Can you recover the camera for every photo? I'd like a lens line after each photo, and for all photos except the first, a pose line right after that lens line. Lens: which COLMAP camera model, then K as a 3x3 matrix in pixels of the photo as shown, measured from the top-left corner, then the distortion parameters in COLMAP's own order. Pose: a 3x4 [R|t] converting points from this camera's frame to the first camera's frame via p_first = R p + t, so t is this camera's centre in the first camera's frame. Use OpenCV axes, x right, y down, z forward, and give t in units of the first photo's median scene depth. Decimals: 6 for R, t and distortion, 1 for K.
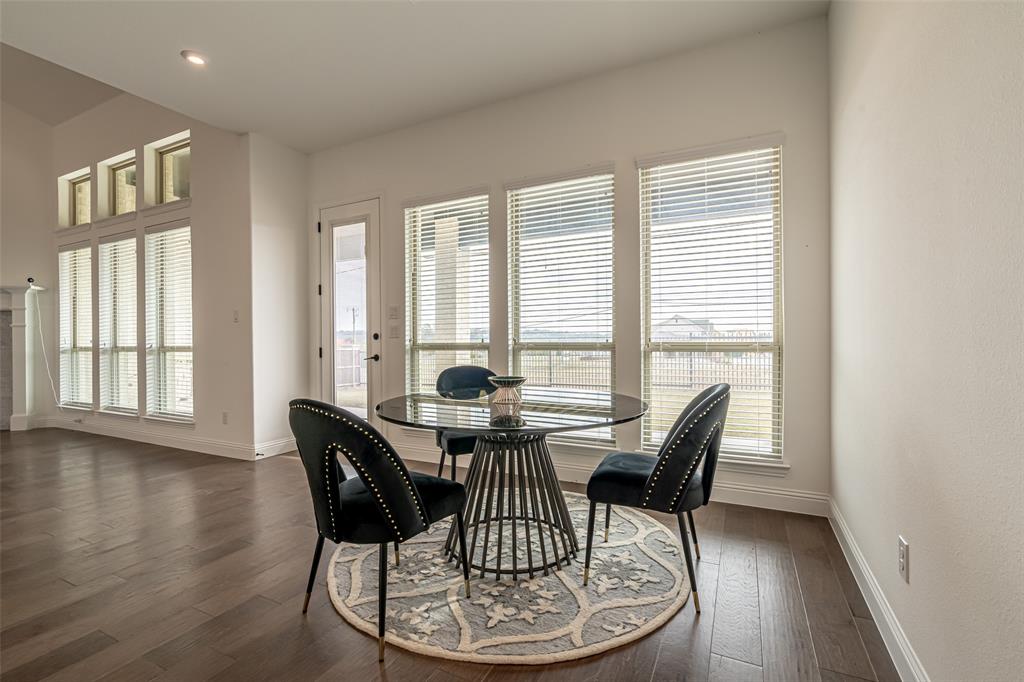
lens RADIAL K [[460.7, 0, 512.0], [0, 460.7, 341.0], [0, 0, 1]] dist [0.000254, 0.000039]
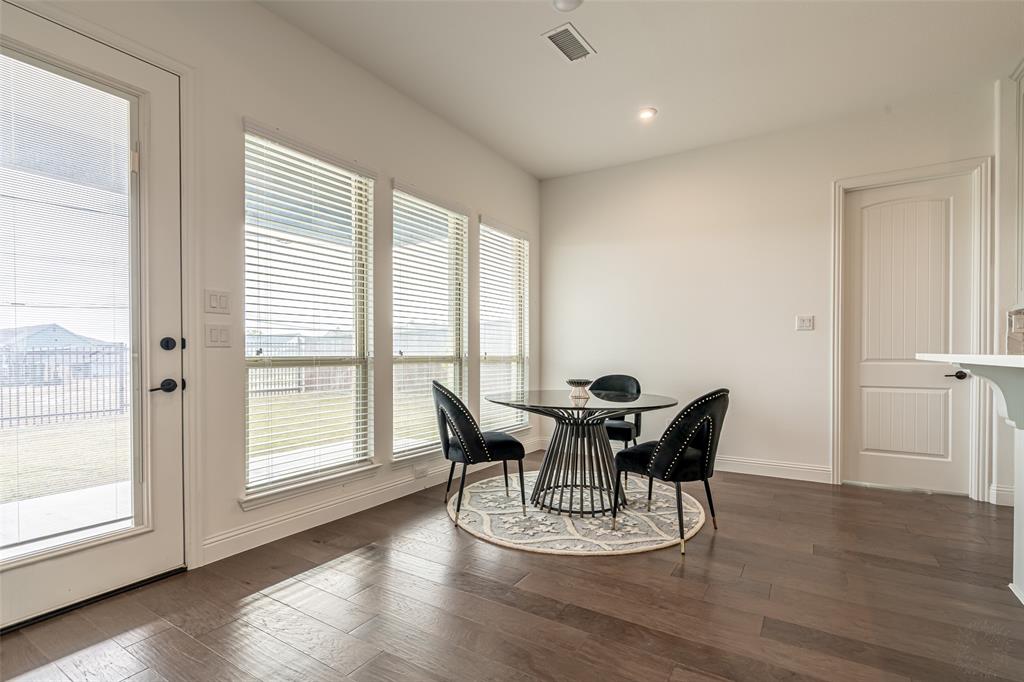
lens RADIAL K [[484.8, 0, 515.1], [0, 484.8, 359.8], [0, 0, 1]] dist [-0.000782, -0.000087]
pose [[0.086136, -0.004148, 0.996275, -0.994921], [0.004539, 0.999983, 0.003771, 0.009088], [-0.996273, 0.004197, 0.086154, 0.719012]]
